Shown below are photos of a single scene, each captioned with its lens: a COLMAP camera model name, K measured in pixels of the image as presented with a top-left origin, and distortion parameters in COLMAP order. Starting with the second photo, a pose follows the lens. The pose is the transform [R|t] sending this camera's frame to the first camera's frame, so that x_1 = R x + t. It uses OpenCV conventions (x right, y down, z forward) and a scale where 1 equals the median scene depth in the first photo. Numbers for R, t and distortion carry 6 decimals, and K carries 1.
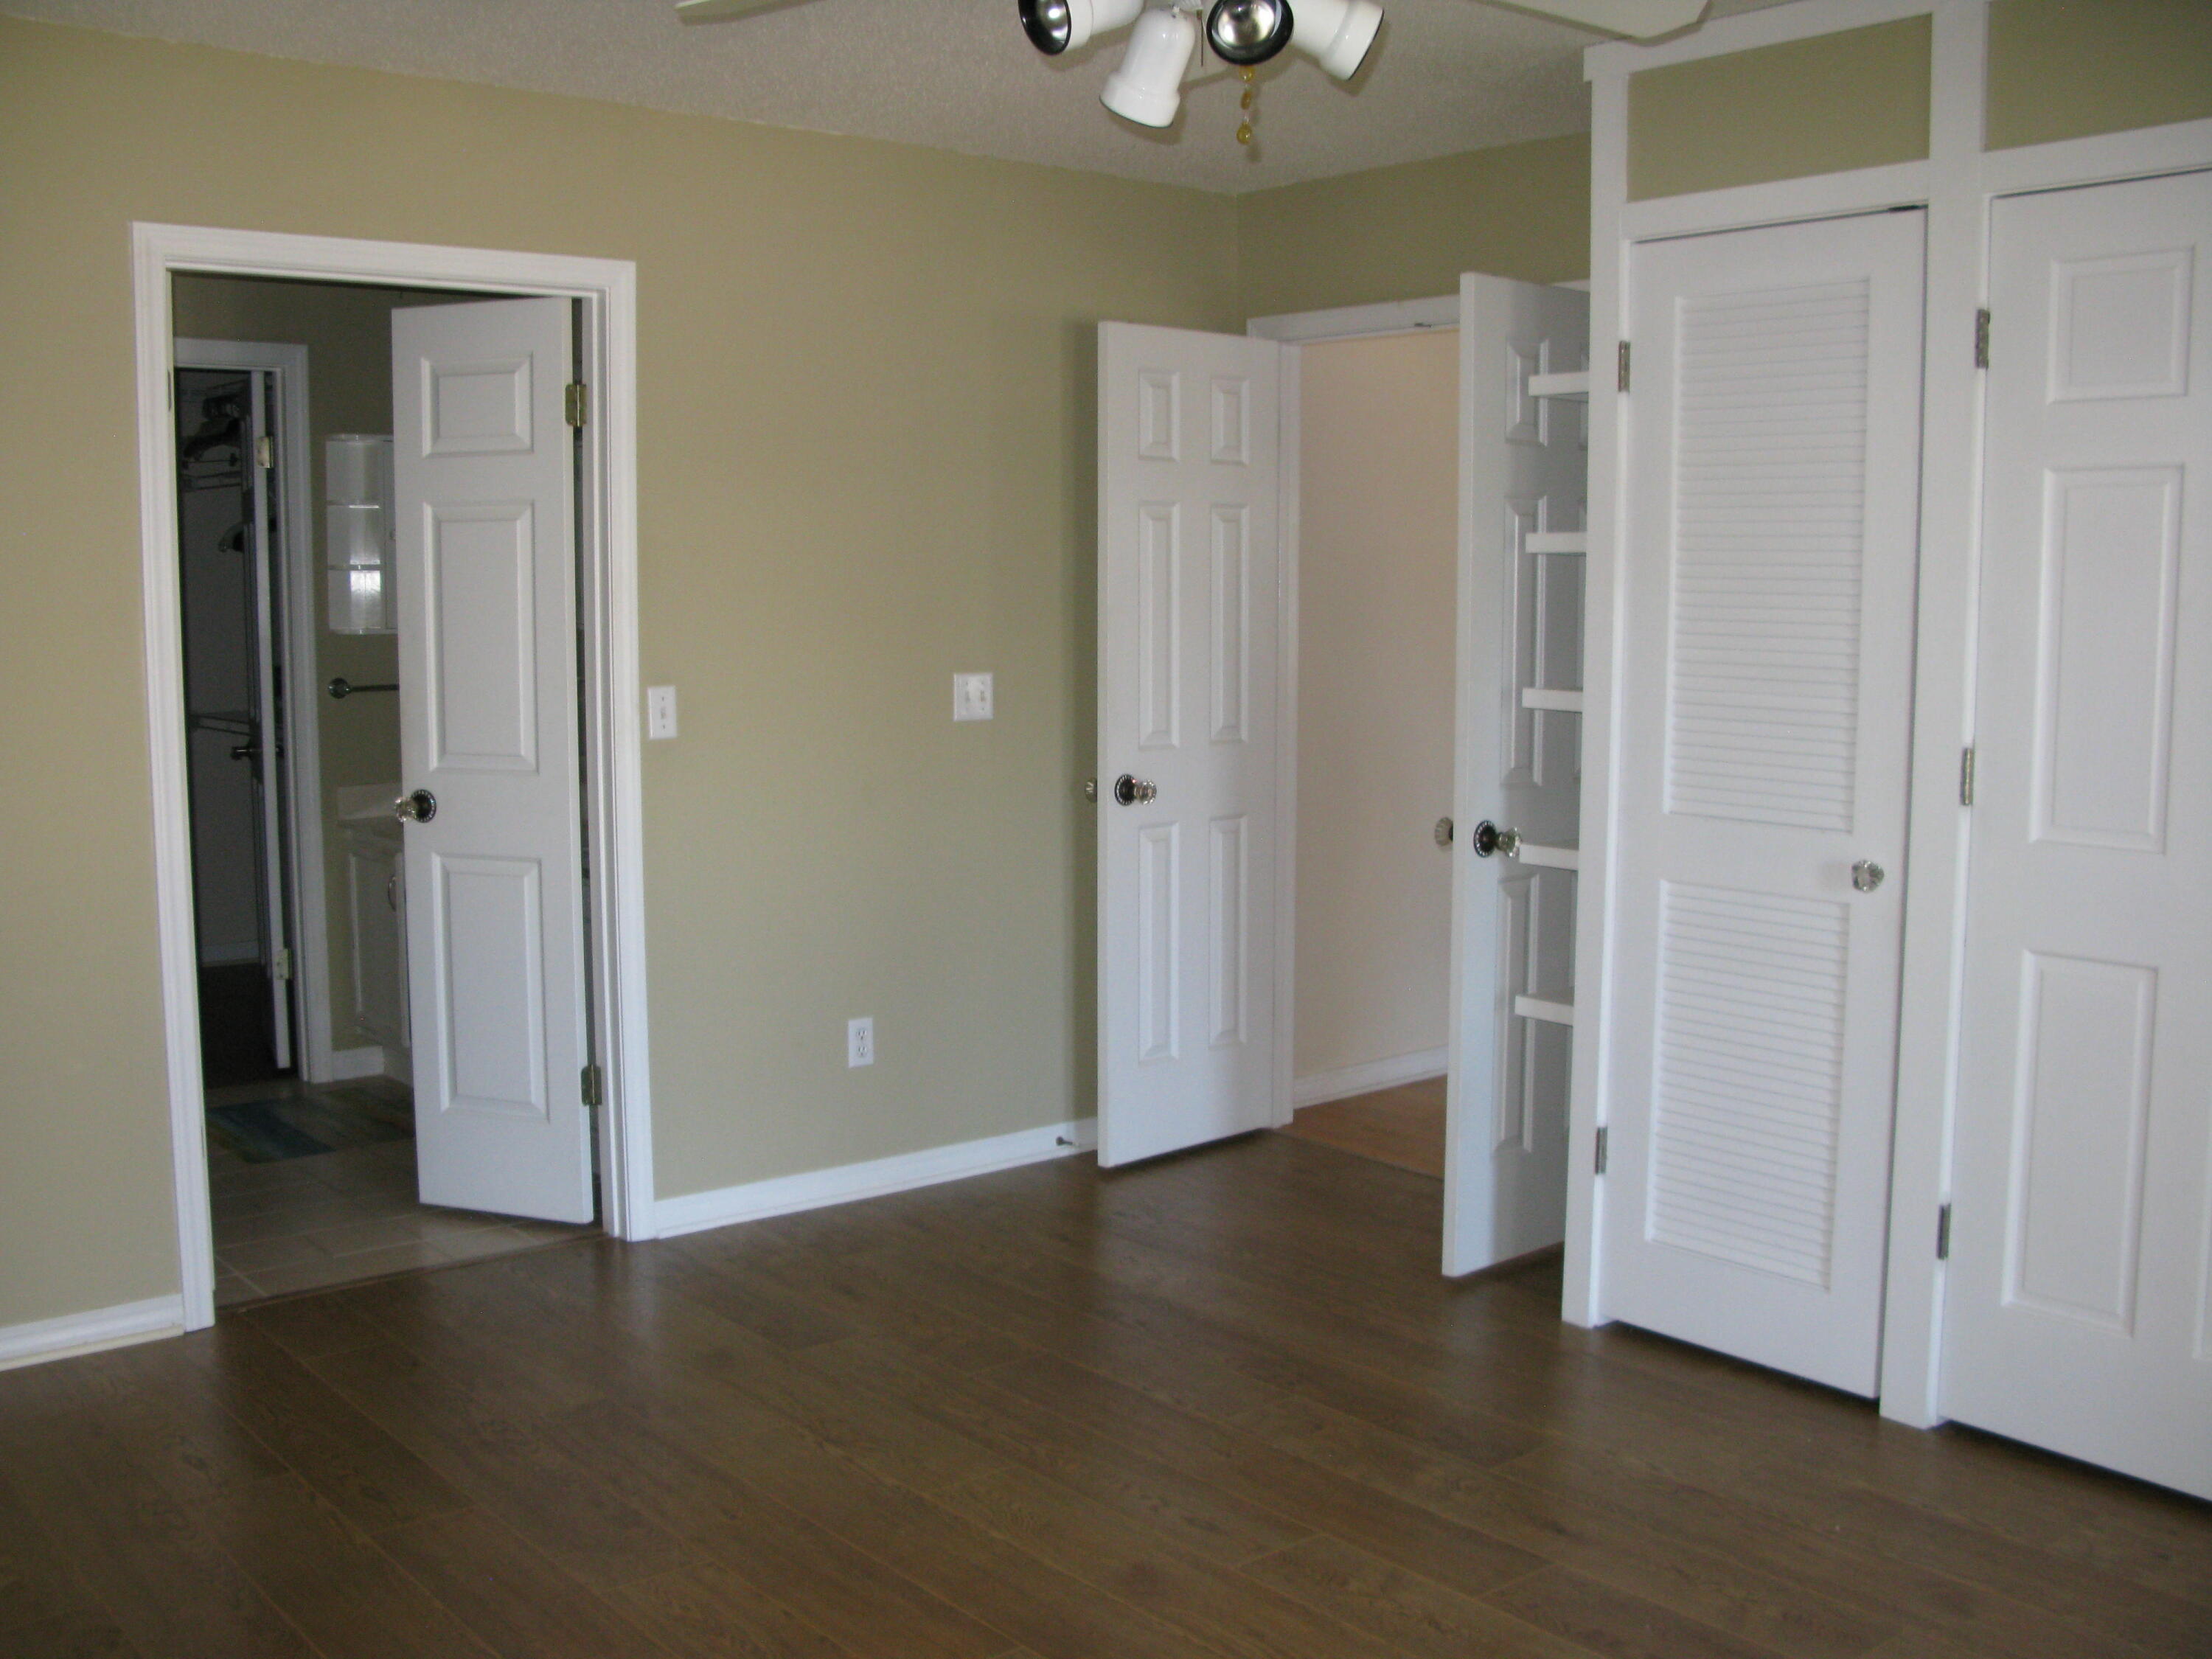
lens RADIAL K [[2216.5, 0, 1099.7], [0, 2216.5, 825.6], [0, 0, 1]] dist [-0.217654, 0.265614]
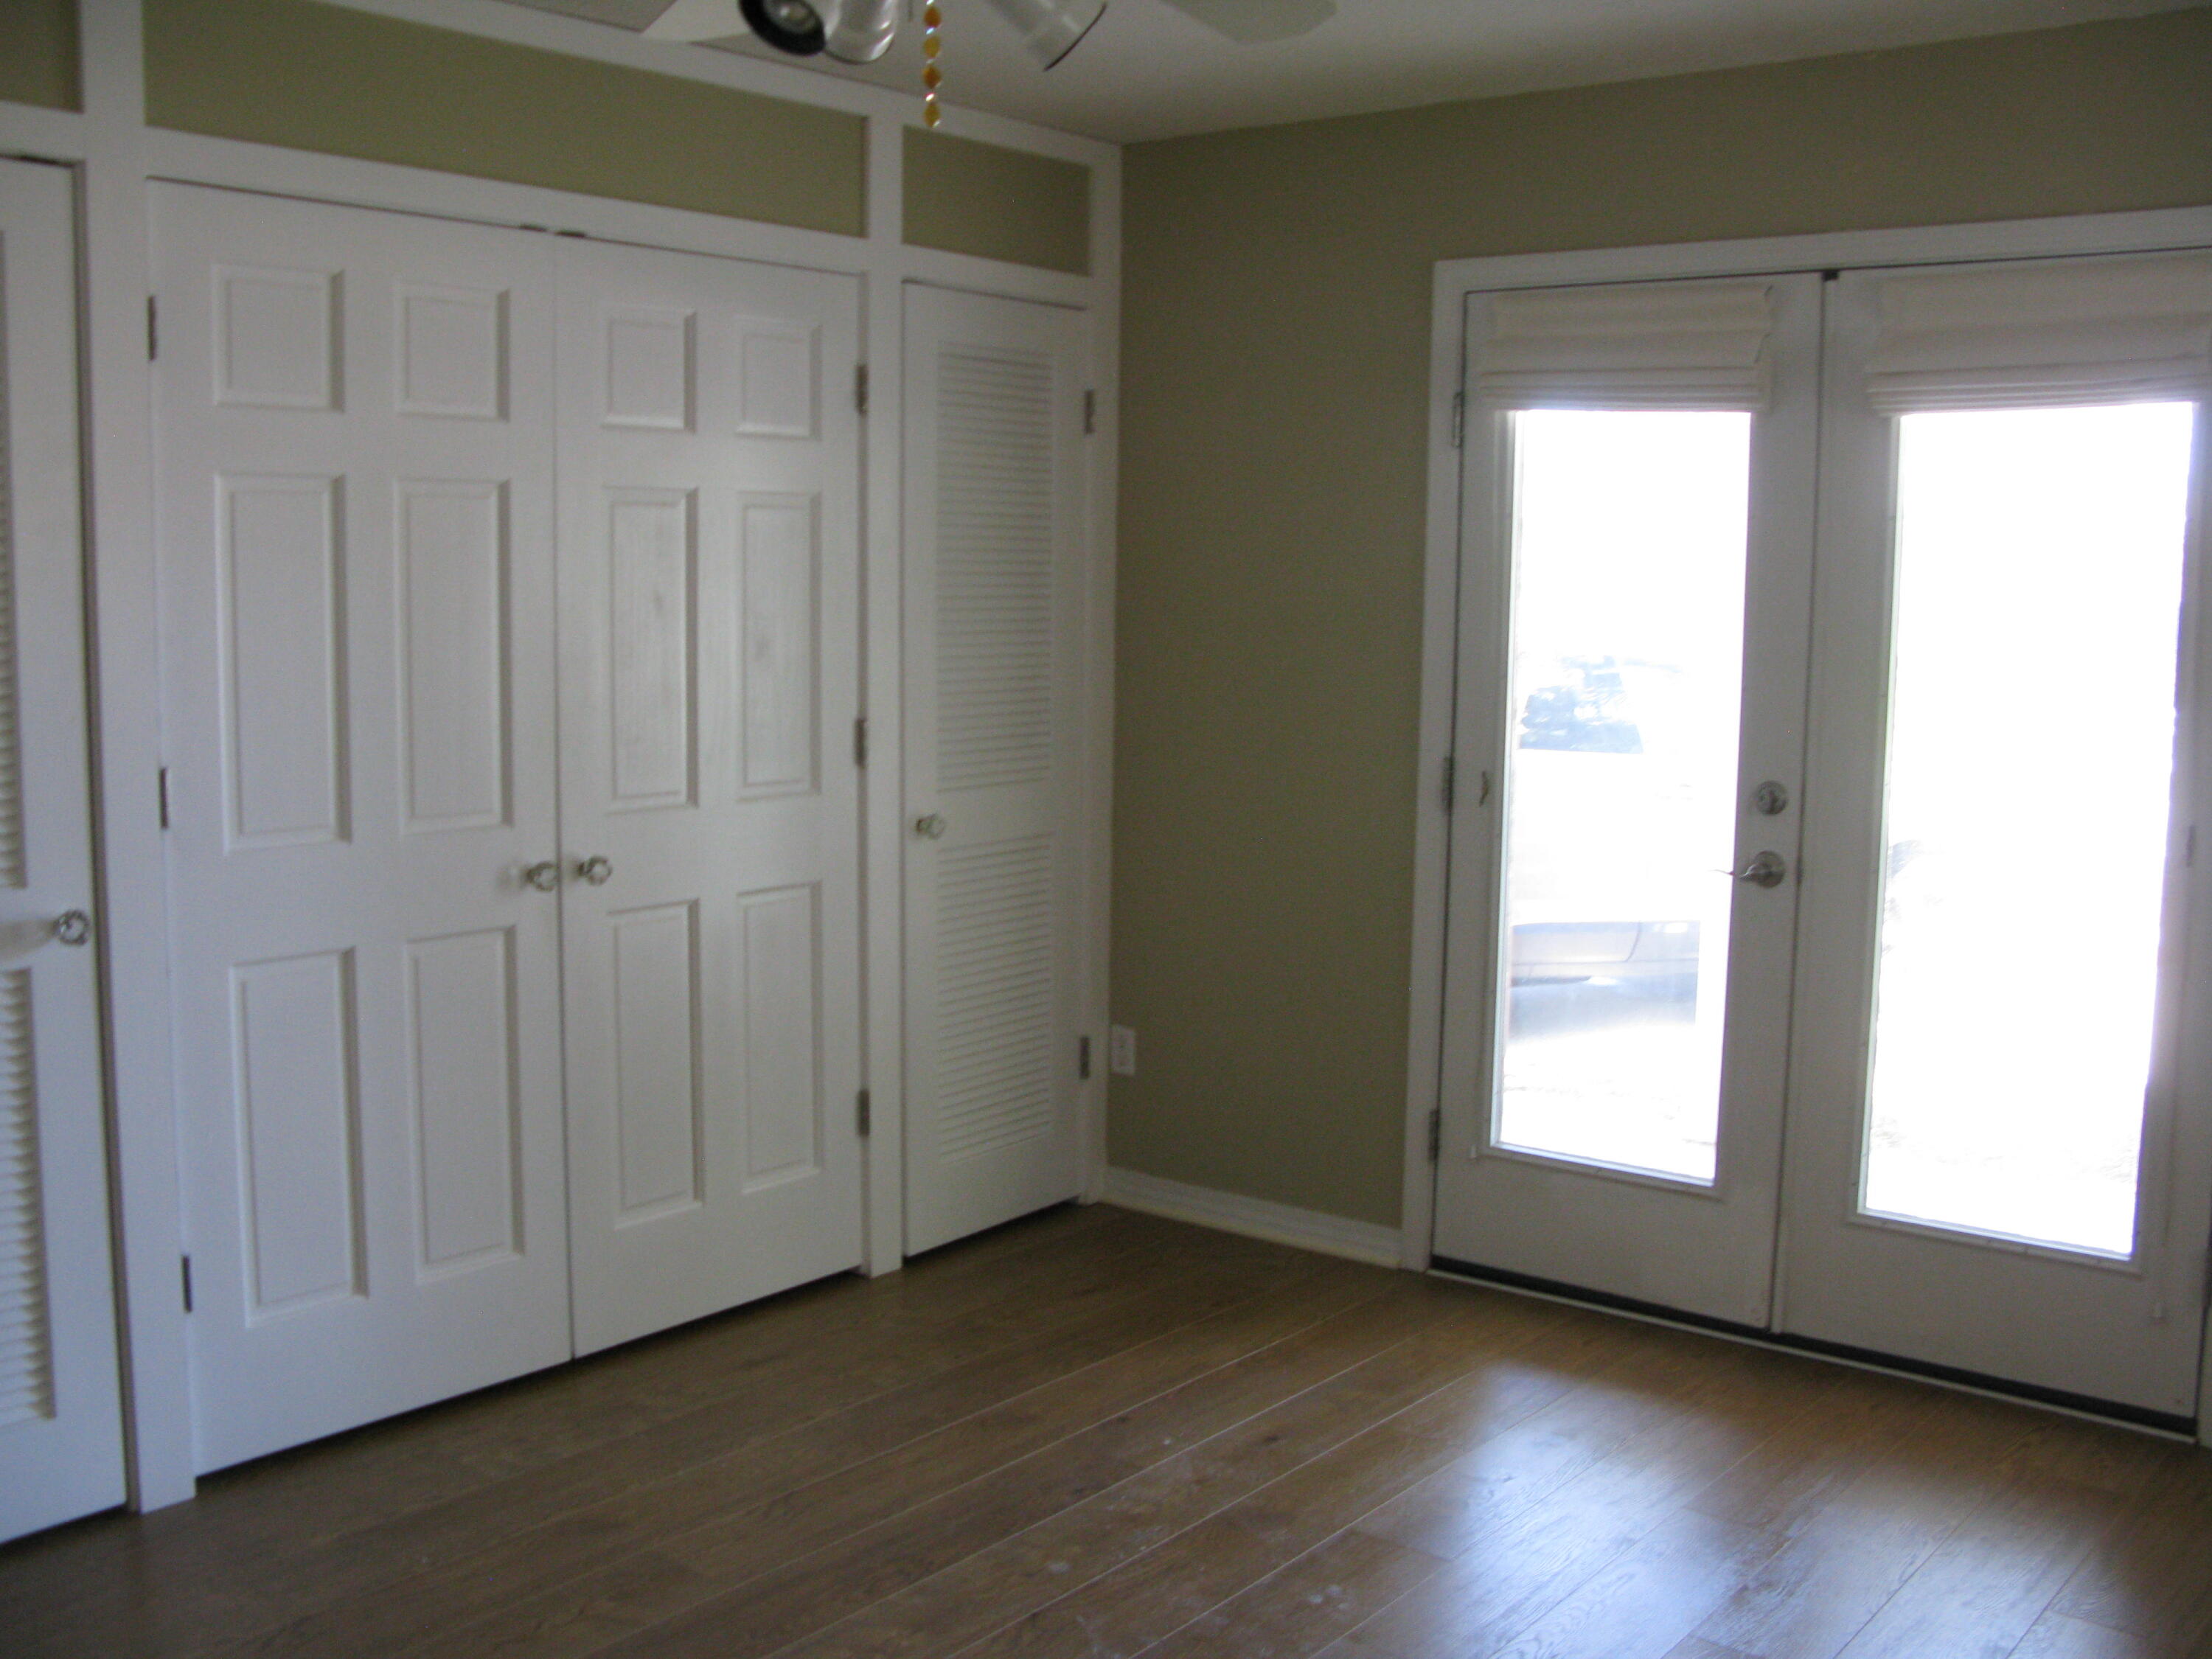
lens RADIAL K [[2216.5, 0, 1099.7], [0, 2216.5, 825.6], [0, 0, 1]] dist [-0.217654, 0.265614]
pose [[-0.200812, -0.116351, 0.972696, -0.587603], [0.101167, 0.985150, 0.138726, -0.099395], [-0.974392, 0.126263, -0.186059, 0.781964]]
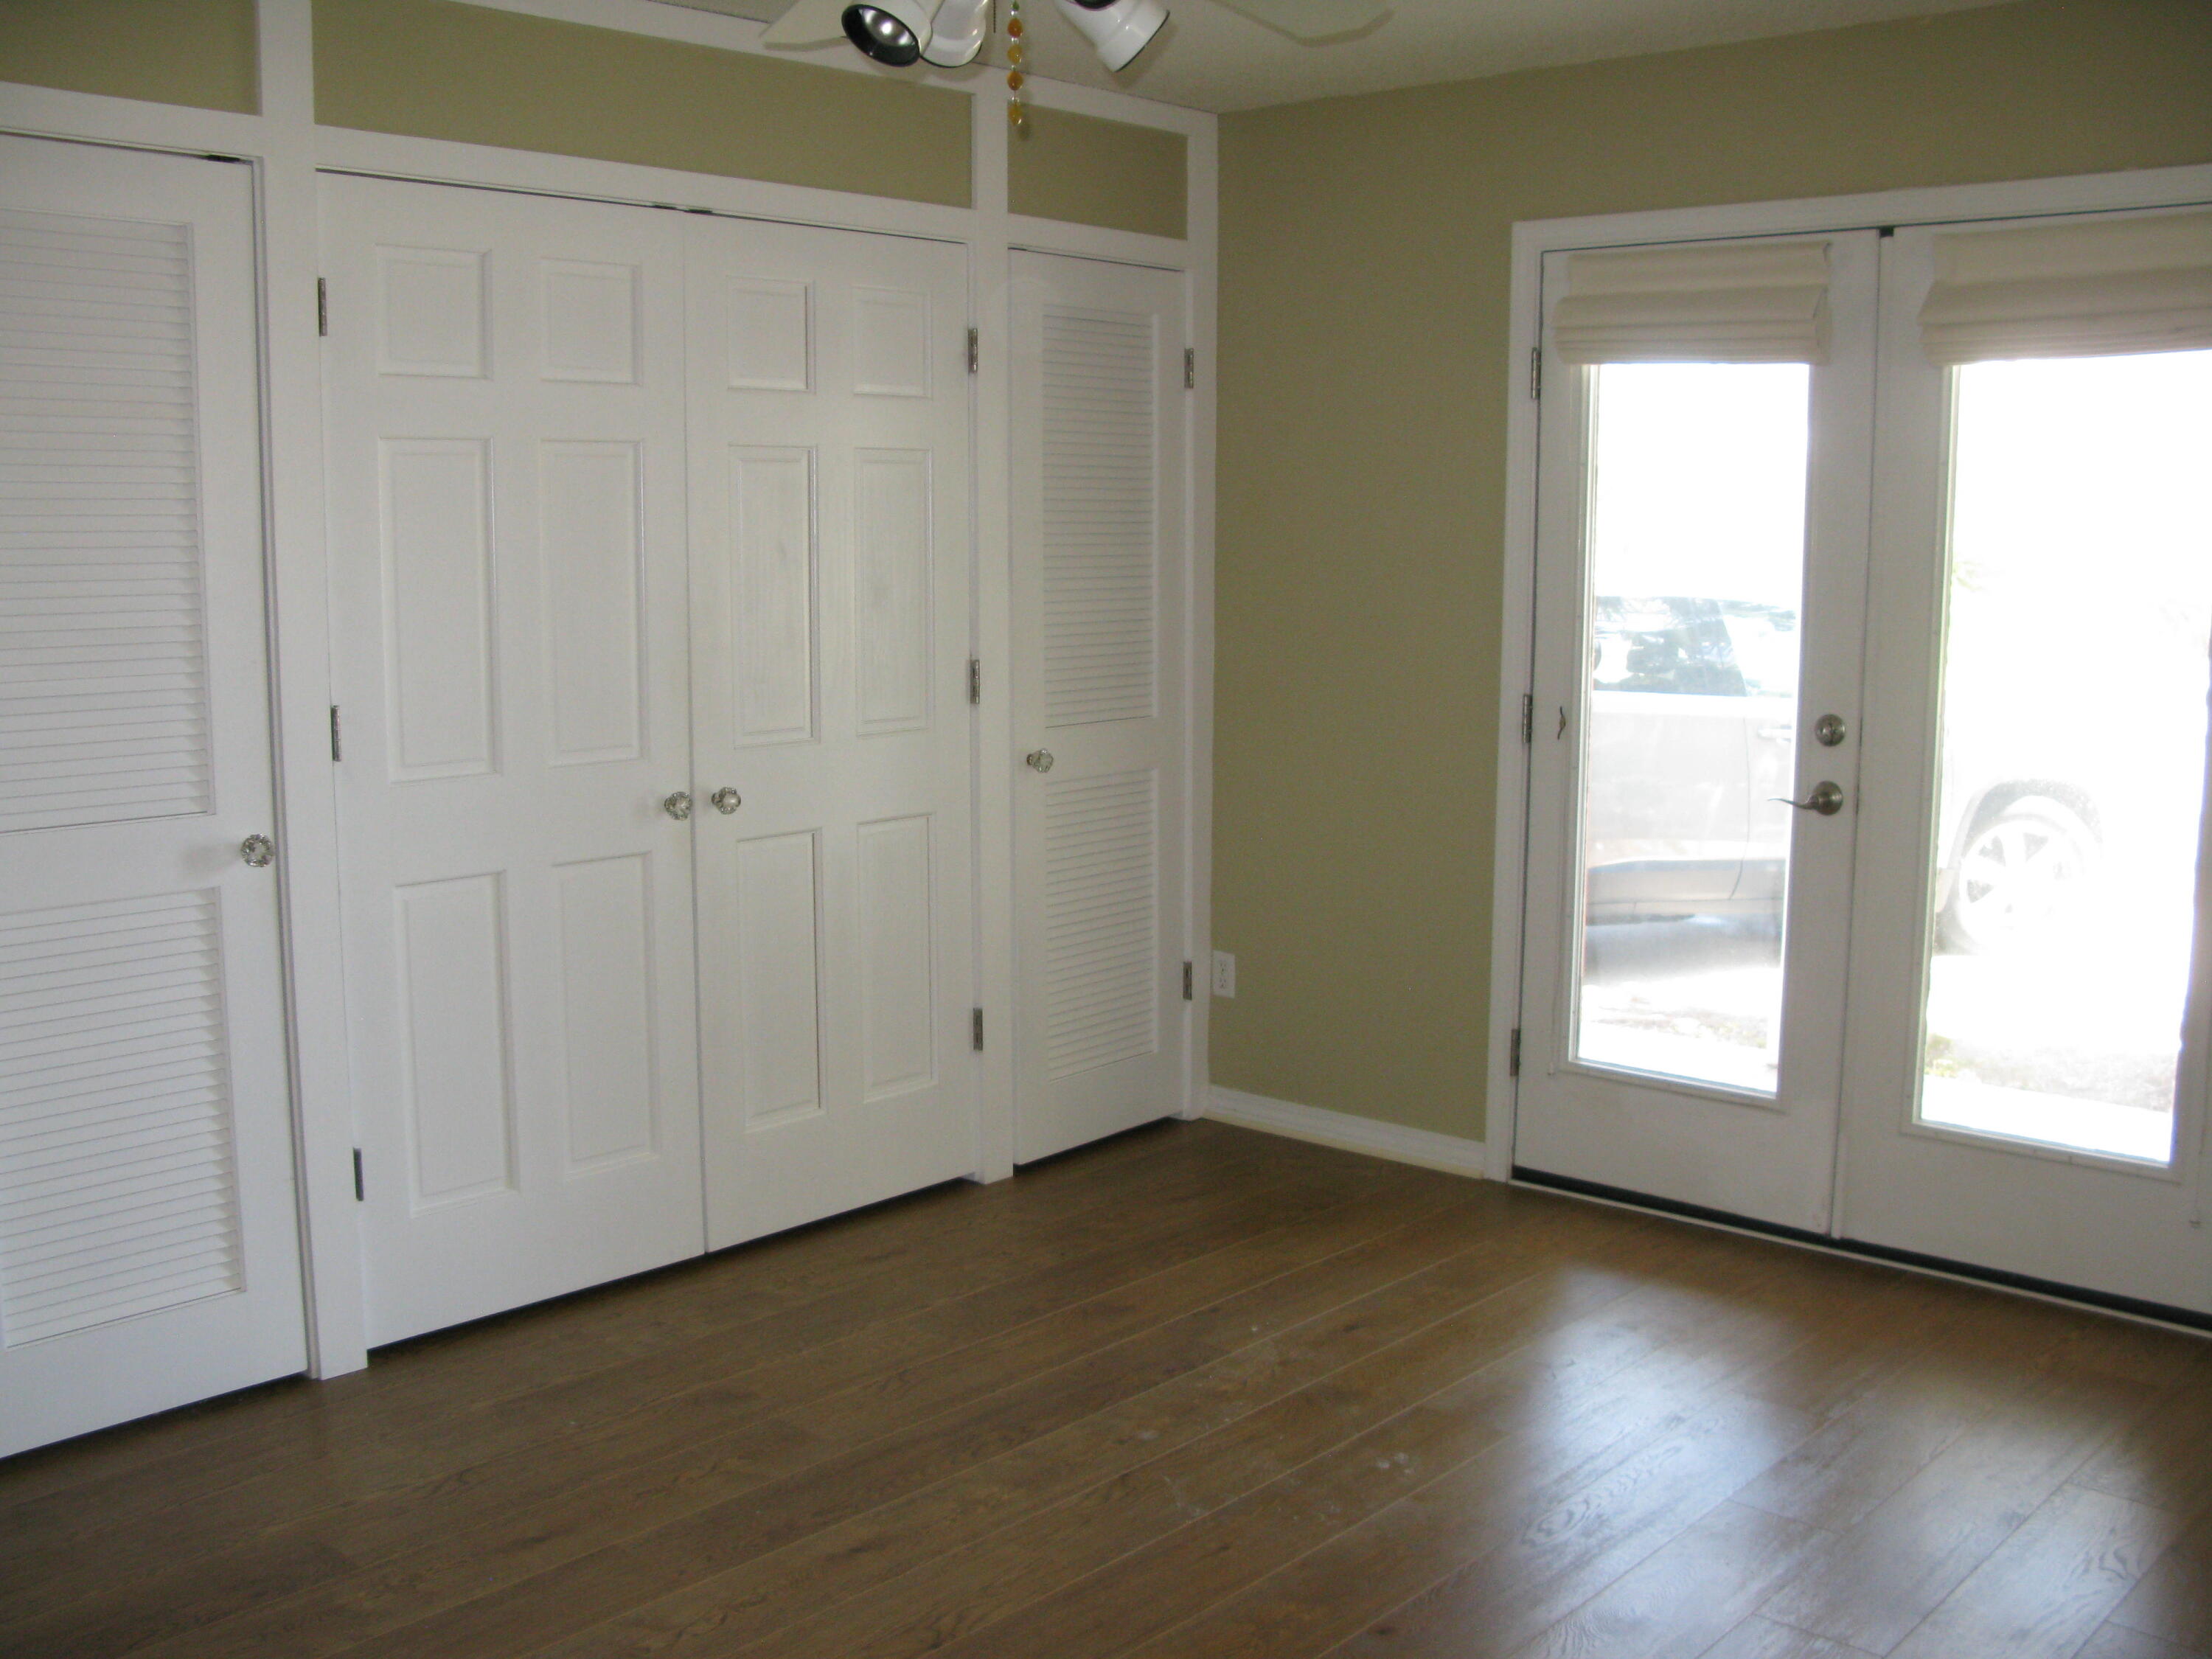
lens RADIAL K [[2216.5, 0, 1099.7], [0, 2216.5, 825.6], [0, 0, 1]] dist [-0.217654, 0.265614]
pose [[-0.144111, -0.137855, 0.979912, -0.671332], [0.112273, 0.981577, 0.154601, -0.098671], [-0.983172, 0.132298, -0.125979, 0.779611]]
